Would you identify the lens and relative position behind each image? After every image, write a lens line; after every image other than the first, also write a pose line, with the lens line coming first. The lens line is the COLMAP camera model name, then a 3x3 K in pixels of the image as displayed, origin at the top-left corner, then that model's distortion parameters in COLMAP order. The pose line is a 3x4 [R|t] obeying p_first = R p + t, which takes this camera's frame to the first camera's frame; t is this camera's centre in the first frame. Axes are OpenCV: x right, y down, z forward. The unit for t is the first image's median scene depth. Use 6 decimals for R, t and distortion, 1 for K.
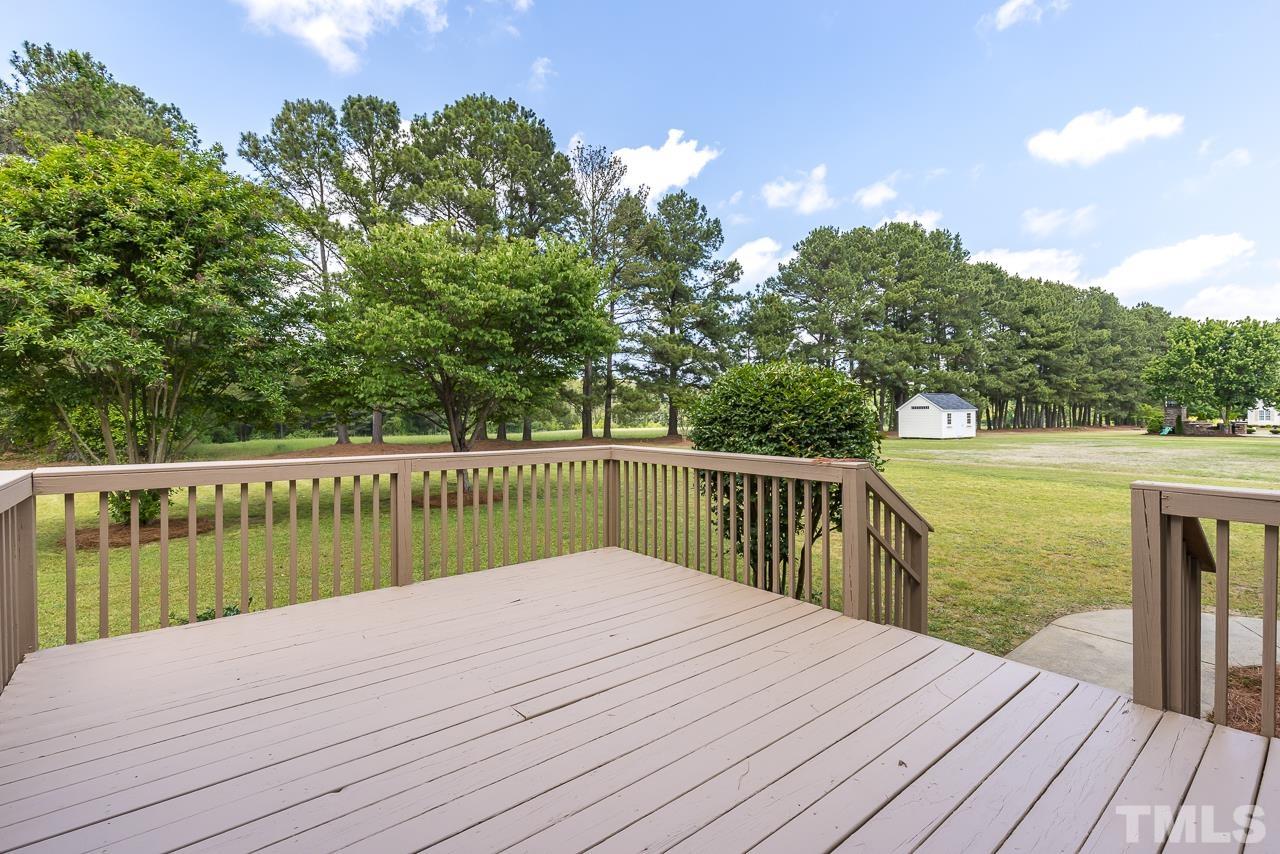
lens RADIAL K [[581.0, 0, 639.5], [0, 581.0, 419.4], [0, 0, 1]] dist [0.003552, 0.000608]
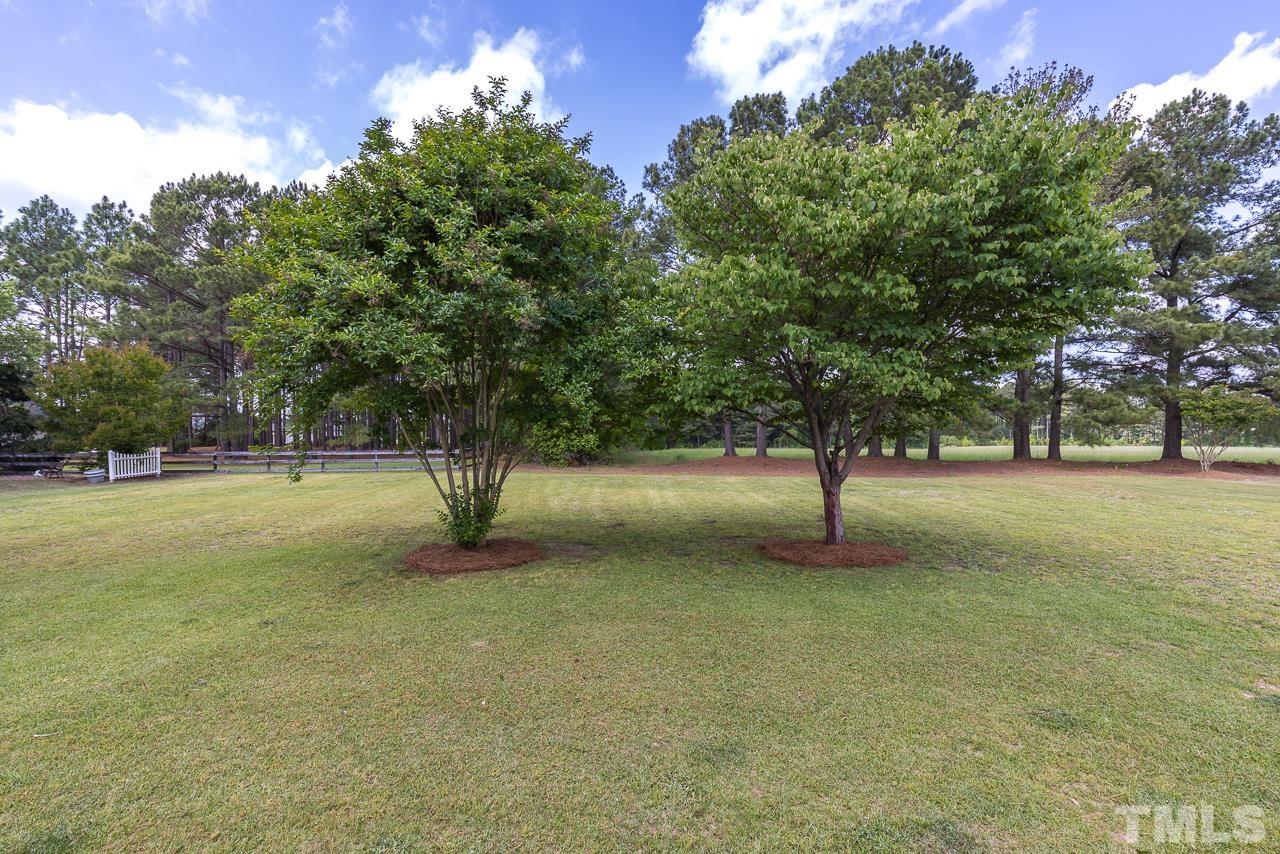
lens RADIAL K [[581.0, 0, 637.8], [0, 581.0, 428.0], [0, 0, 1]] dist [0.003552, 0.000608]
pose [[0.790498, 0.004320, -0.612449, -0.026255], [-0.008824, 0.999952, -0.004336, -0.000510], [0.612401, 0.008832, 0.790498, 0.119714]]
